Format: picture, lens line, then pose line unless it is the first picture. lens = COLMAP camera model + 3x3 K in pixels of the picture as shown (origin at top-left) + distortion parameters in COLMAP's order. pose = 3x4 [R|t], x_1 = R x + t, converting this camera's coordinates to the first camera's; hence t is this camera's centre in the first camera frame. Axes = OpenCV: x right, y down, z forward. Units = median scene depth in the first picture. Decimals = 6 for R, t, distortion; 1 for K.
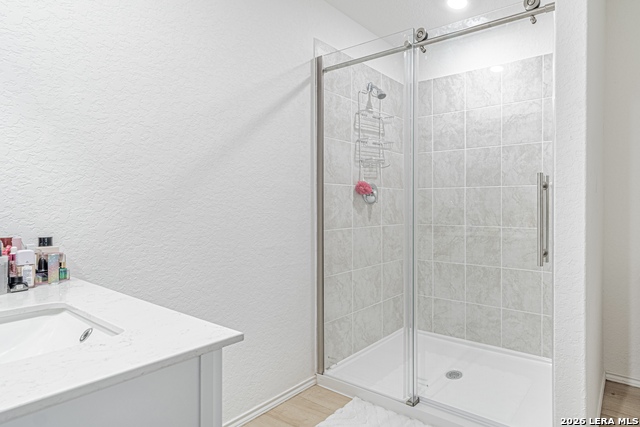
lens RADIAL K [[259.8, 0, 321.3], [0, 259.8, 209.1], [0, 0, 1]] dist [-0.000270, -0.000470]
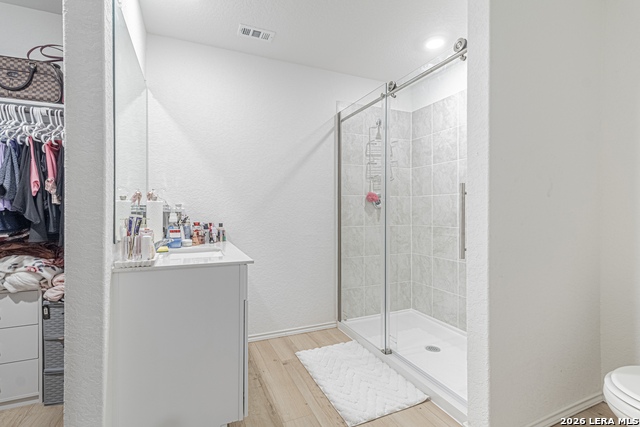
lens RADIAL K [[300.8, 0, 319.4], [0, 300.8, 214.9], [0, 0, 1]] dist [0.005411, -0.000688]
pose [[0.785606, 0.007930, -0.618676, 0.941808], [-0.007769, 0.999965, 0.002952, 0.009769], [0.618678, 0.002487, 0.785641, -0.430579]]
